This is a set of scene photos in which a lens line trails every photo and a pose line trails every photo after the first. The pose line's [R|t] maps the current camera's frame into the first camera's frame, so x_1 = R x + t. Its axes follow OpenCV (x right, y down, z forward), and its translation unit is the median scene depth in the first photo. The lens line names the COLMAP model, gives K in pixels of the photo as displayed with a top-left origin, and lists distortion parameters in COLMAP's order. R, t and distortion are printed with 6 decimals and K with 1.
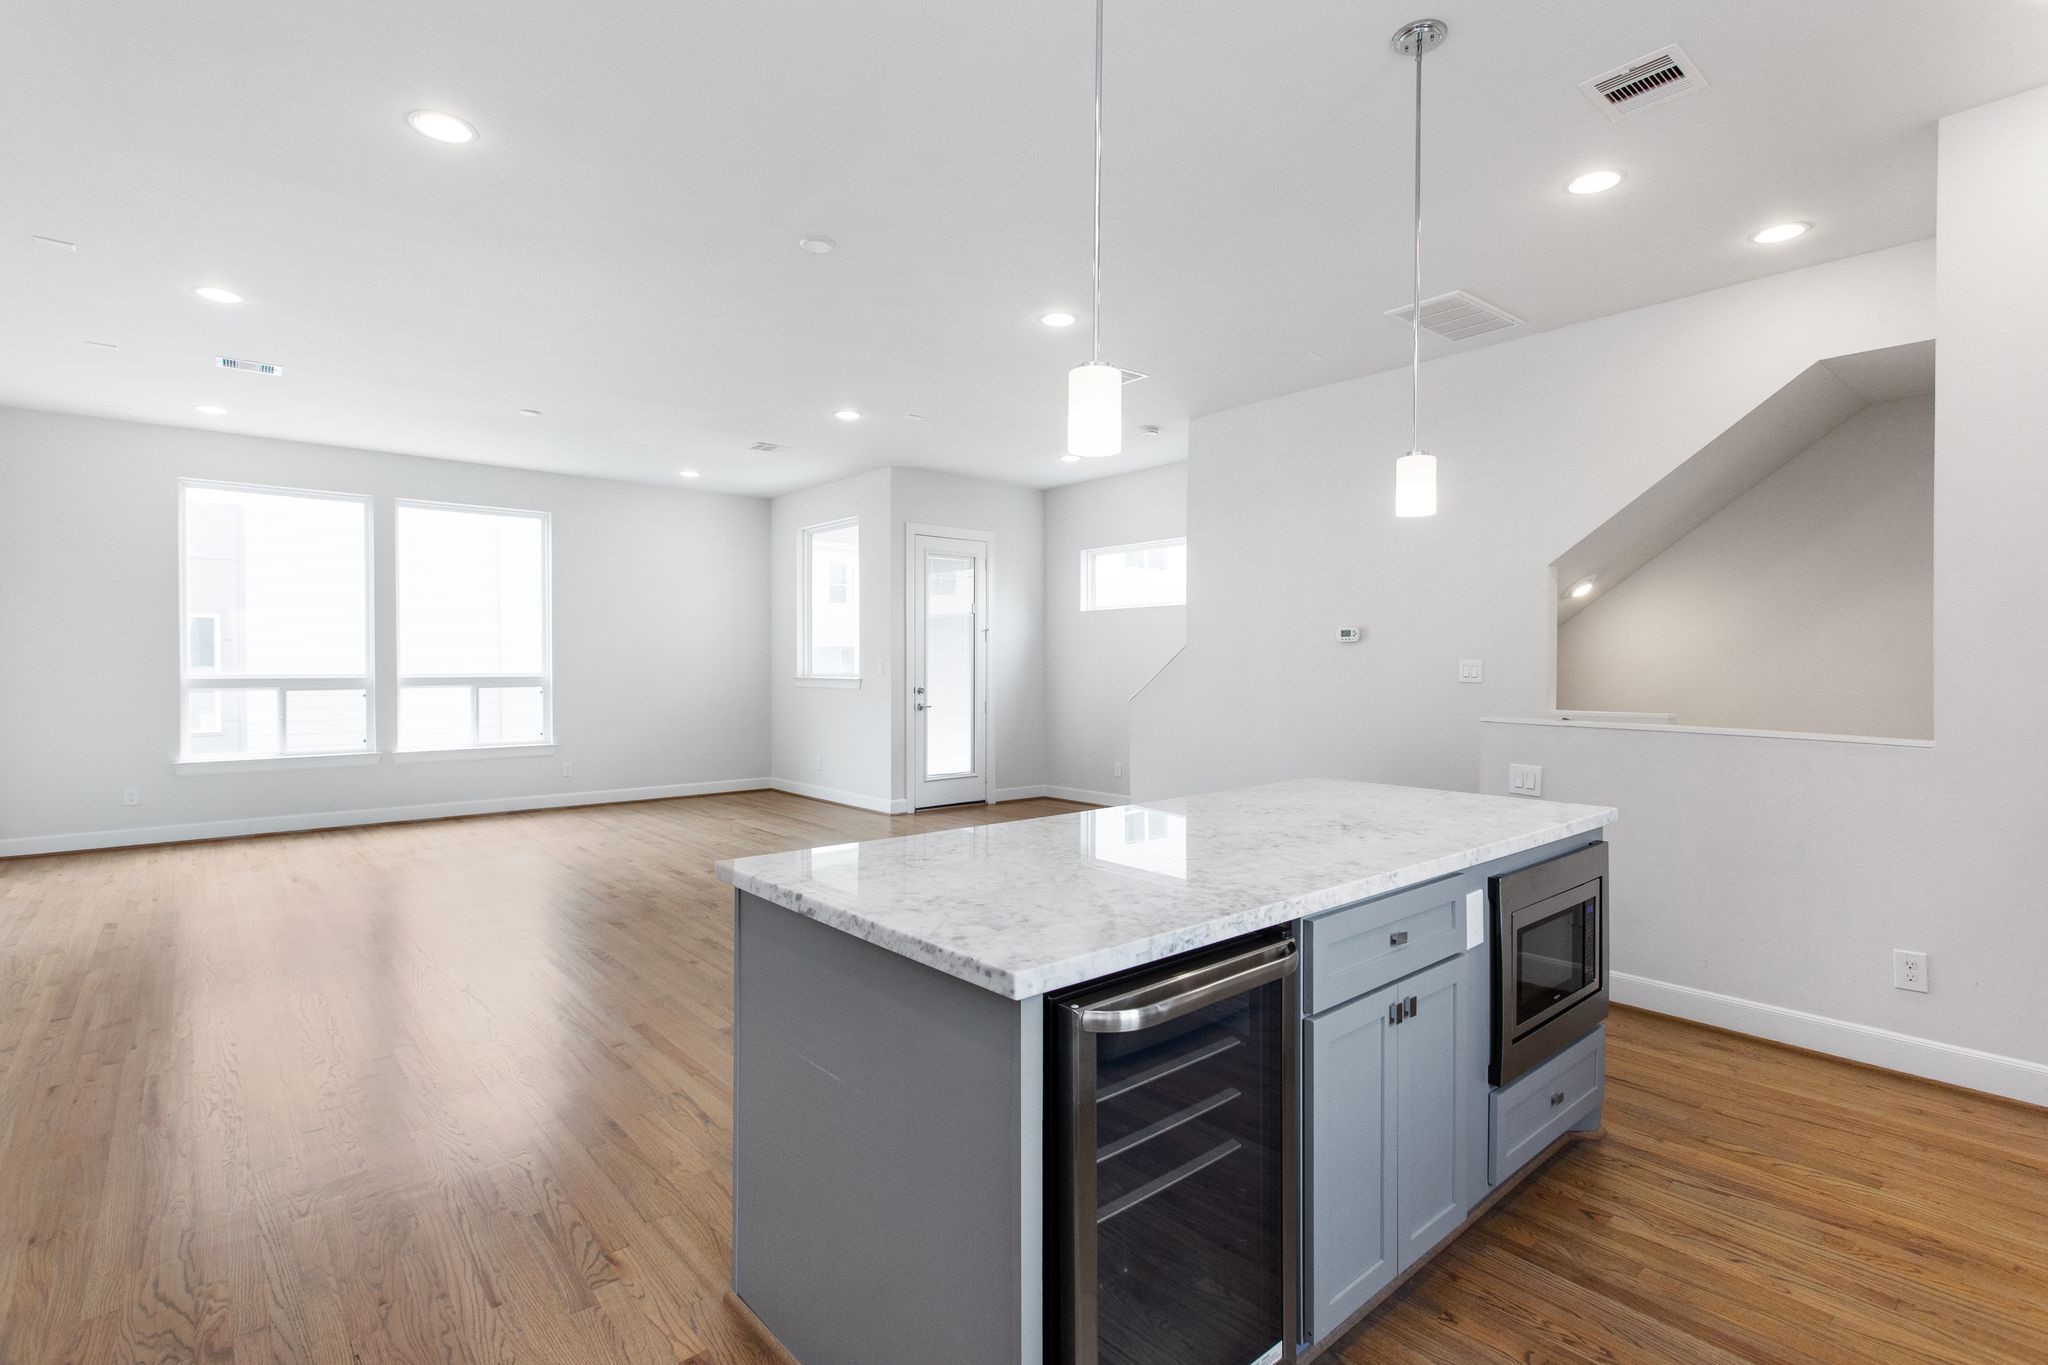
lens RADIAL K [[981.7, 0, 1030.1], [0, 981.7, 679.8], [0, 0, 1]] dist [0.001312, 0.001571]
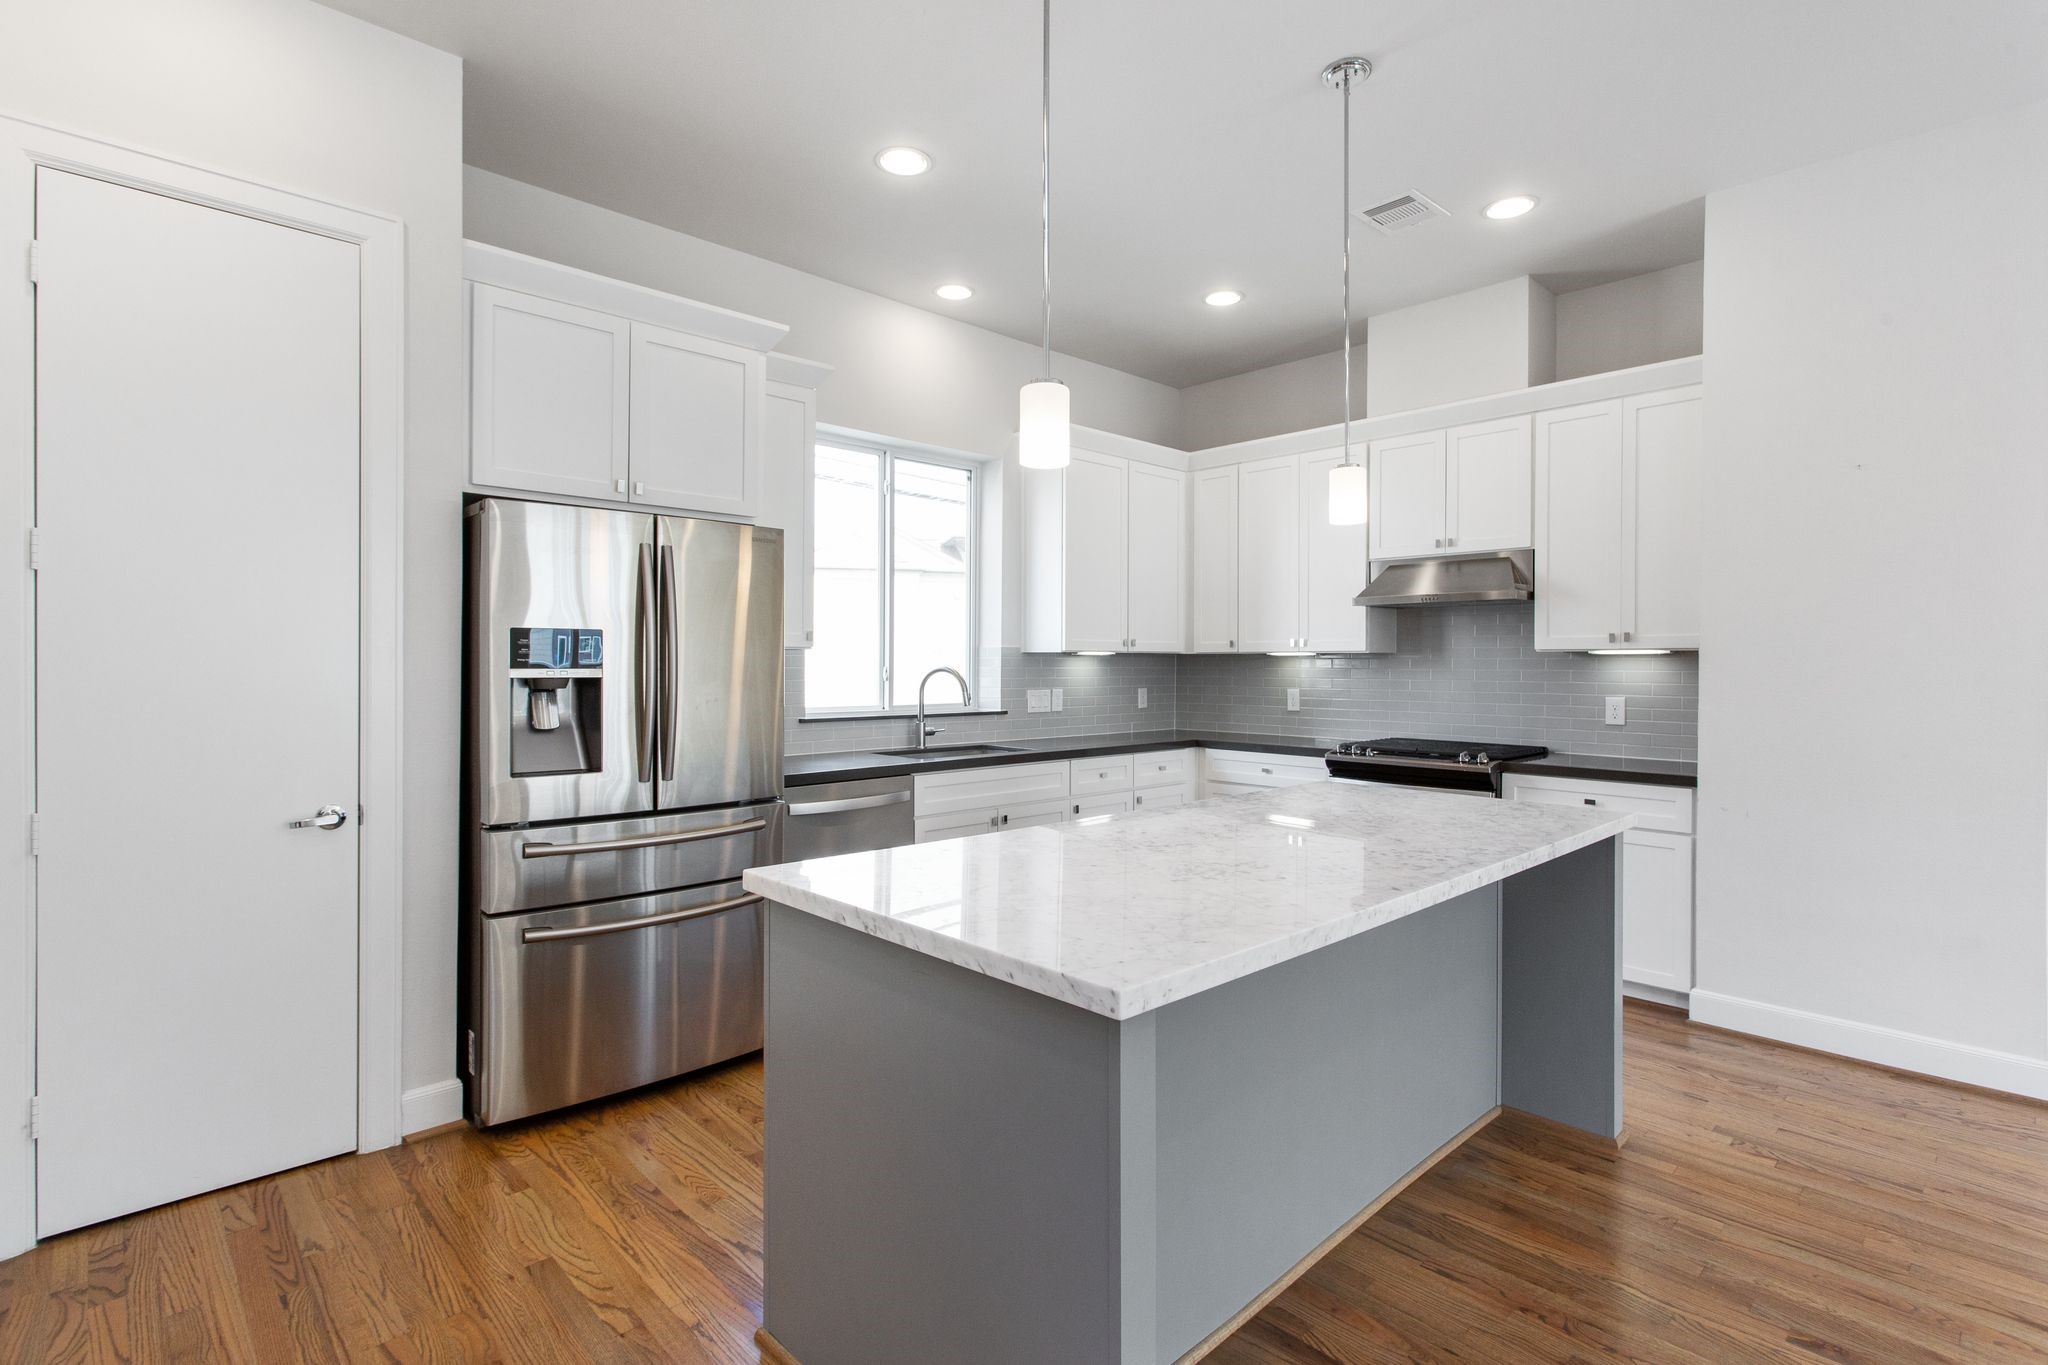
lens RADIAL K [[981.7, 0, 1037.1], [0, 981.7, 669.1], [0, 0, 1]] dist [0.001312, 0.001571]
pose [[-0.998308, -0.003884, -0.058013, 0.151438], [-0.005465, 0.999618, 0.027110, -0.011134], [0.057885, 0.027382, -0.997948, 0.595608]]
